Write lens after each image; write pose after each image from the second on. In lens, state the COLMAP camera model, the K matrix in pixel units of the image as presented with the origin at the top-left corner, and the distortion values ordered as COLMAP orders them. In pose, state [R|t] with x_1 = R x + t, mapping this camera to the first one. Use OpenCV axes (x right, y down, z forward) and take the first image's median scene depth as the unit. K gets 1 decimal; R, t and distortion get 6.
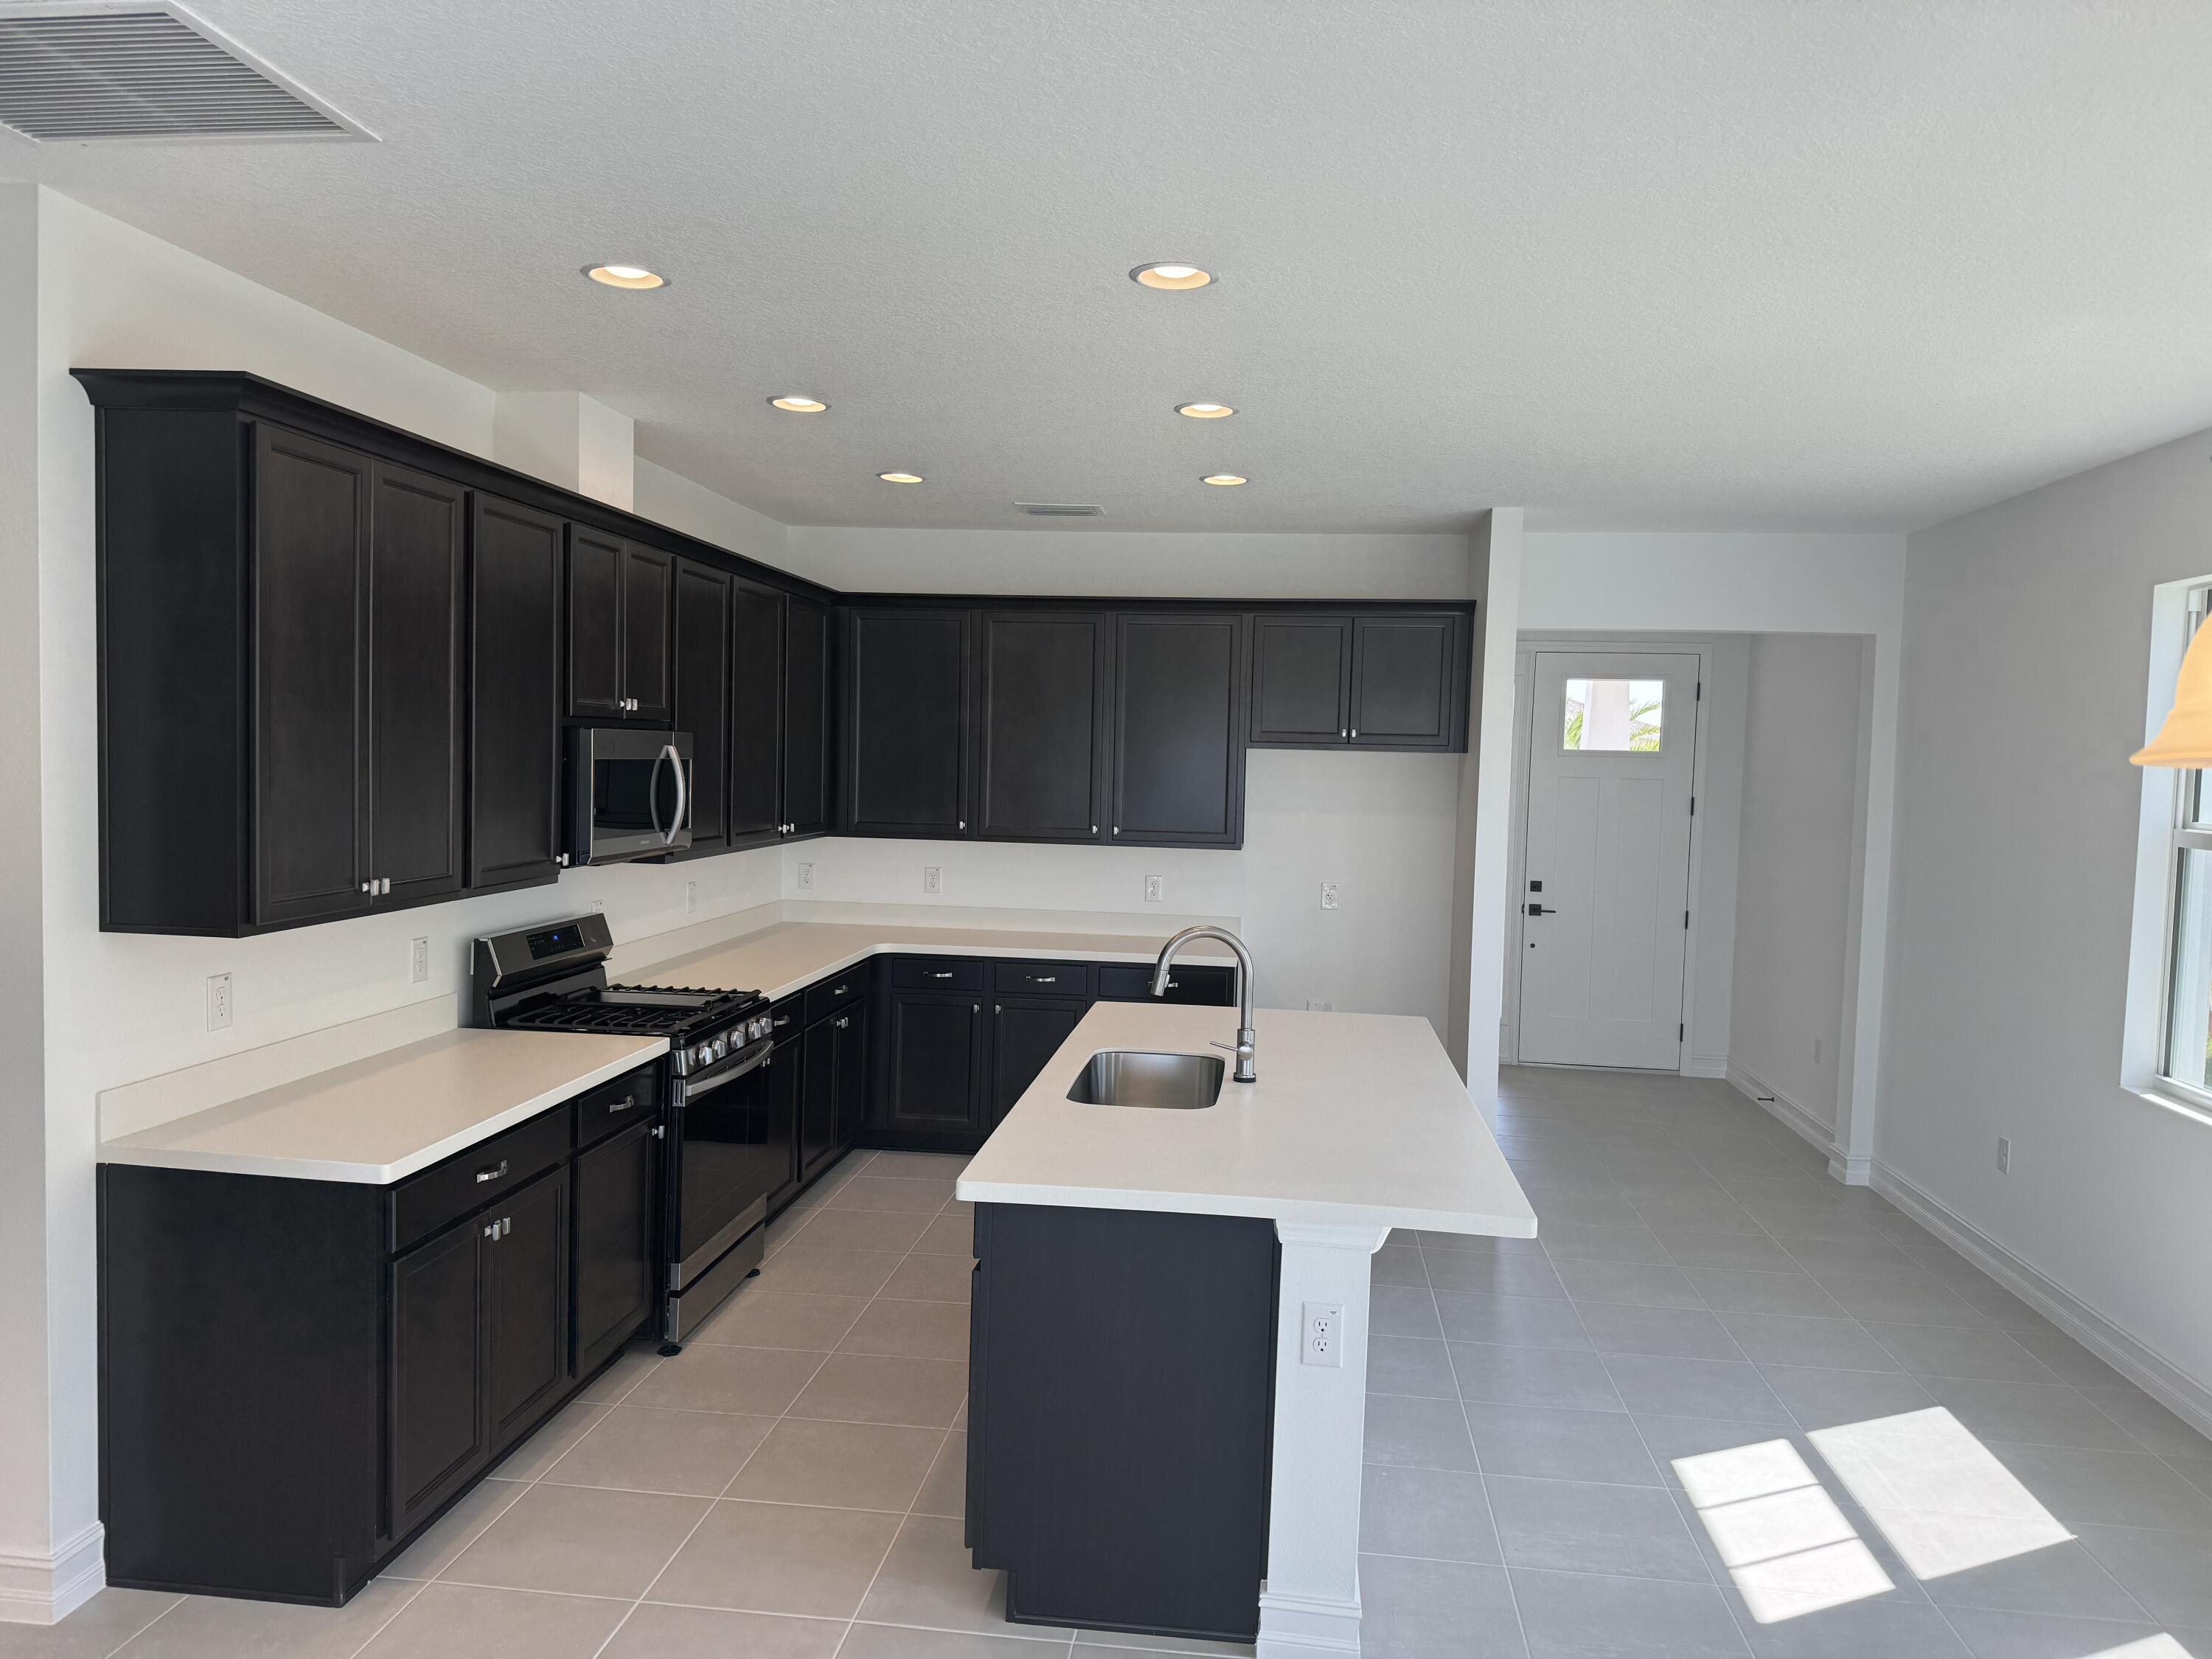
lens RADIAL K [[1540.8, 0, 1116.6], [0, 1540.8, 836.7], [0, 0, 1]] dist [0.183305, -0.385997]
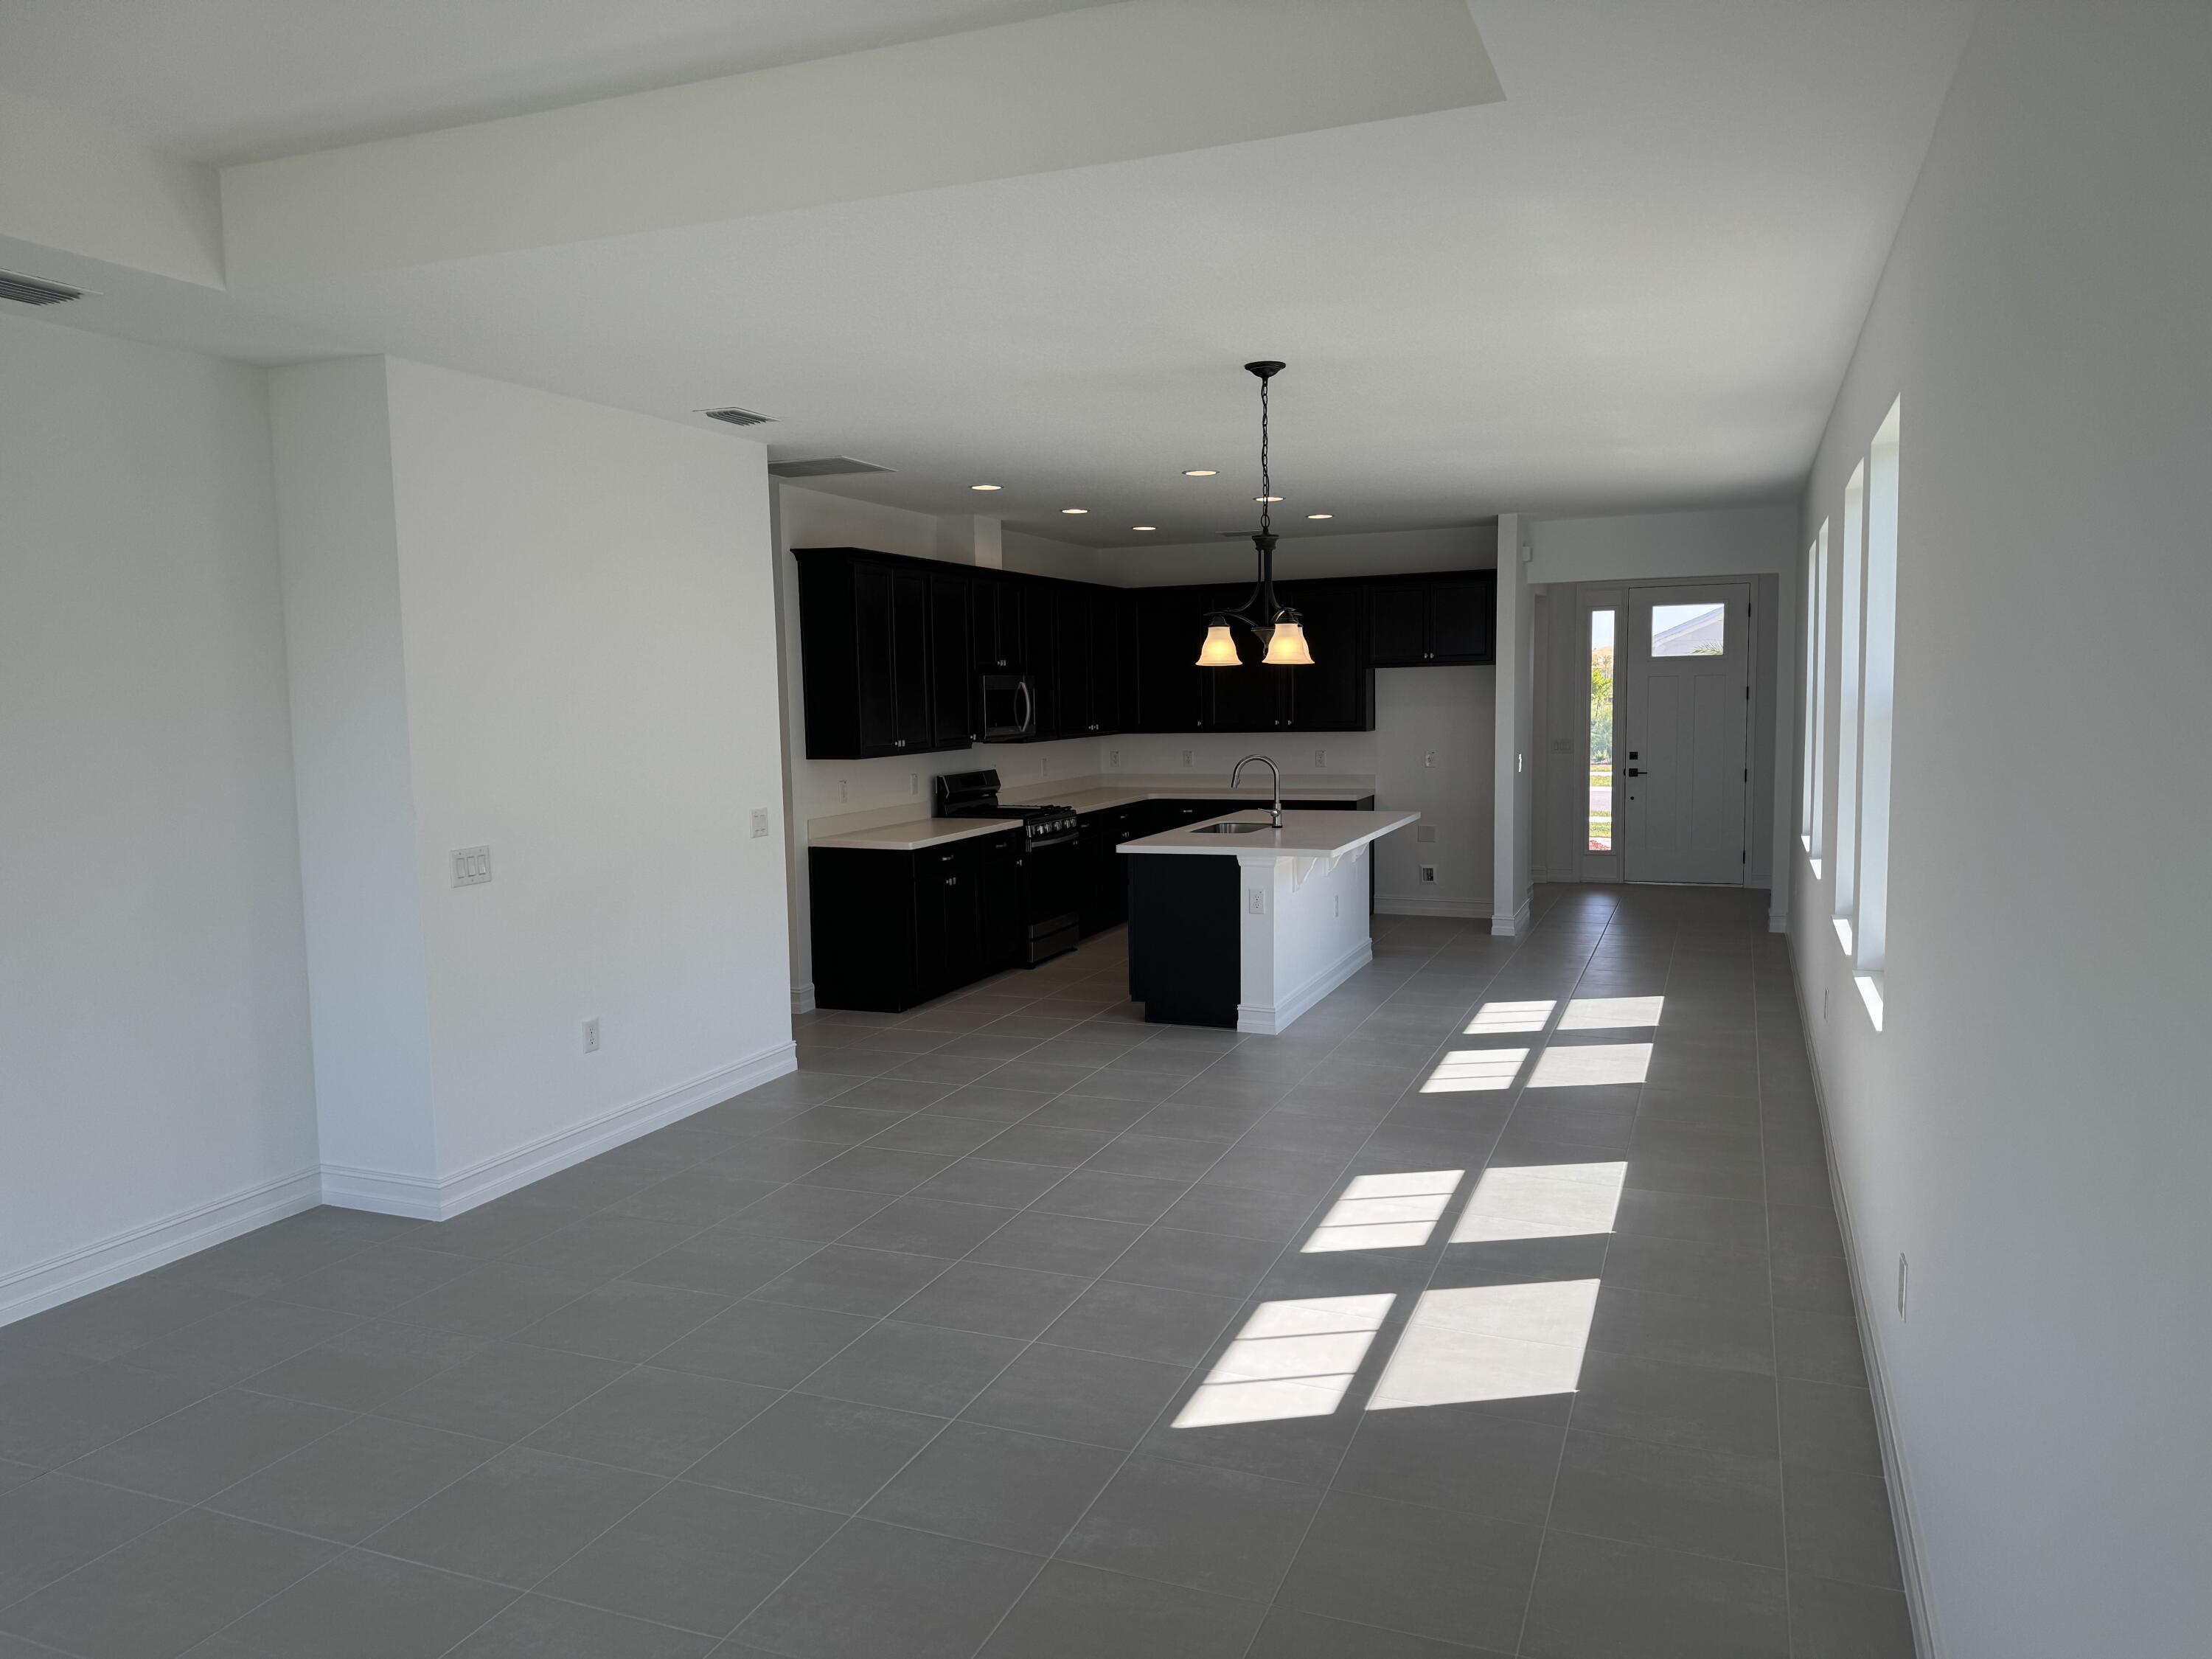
lens RADIAL K [[1540.8, 0, 1116.6], [0, 1540.8, 836.7], [0, 0, 1]] dist [0.183305, -0.385997]
pose [[0.964209, -0.018994, -0.264463, 0.382783], [0.030159, 0.998814, 0.038220, 0.073233], [0.263423, -0.044828, 0.963638, -0.967362]]
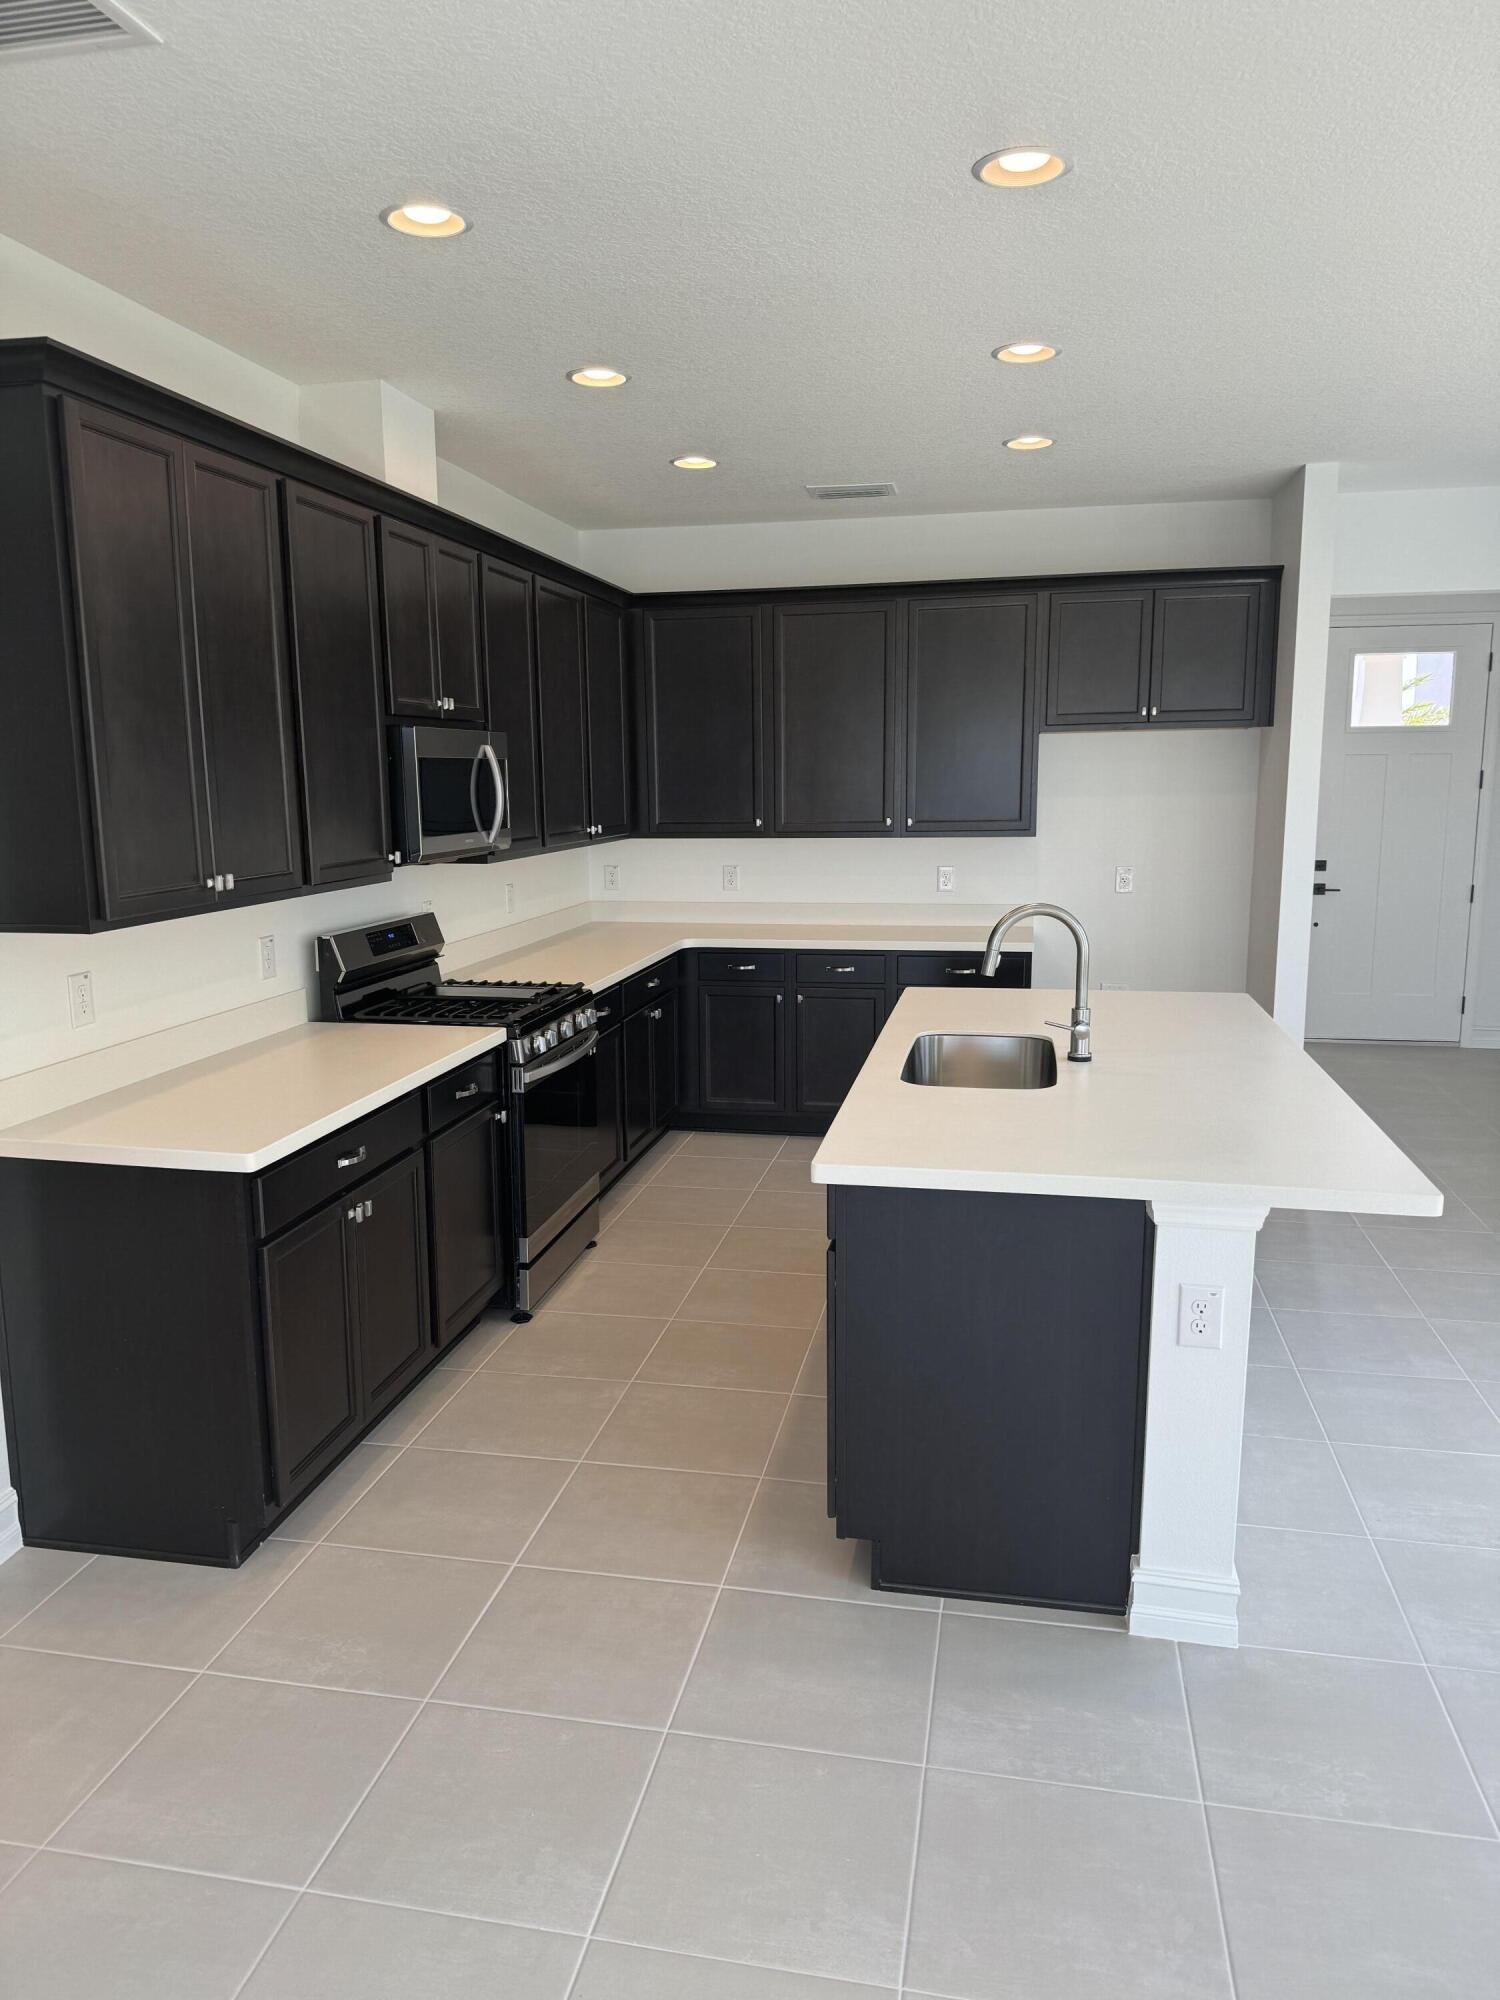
lens RADIAL K [[1393.1, 0, 739.2], [0, 1393.1, 1006.1], [0, 0, 1]] dist [0.183305, -0.385997]
pose [[0.995287, -0.023199, -0.094159, -0.042438], [0.033605, 0.993309, 0.110486, 0.016259], [0.090965, -0.113129, 0.989407, 0.092529]]
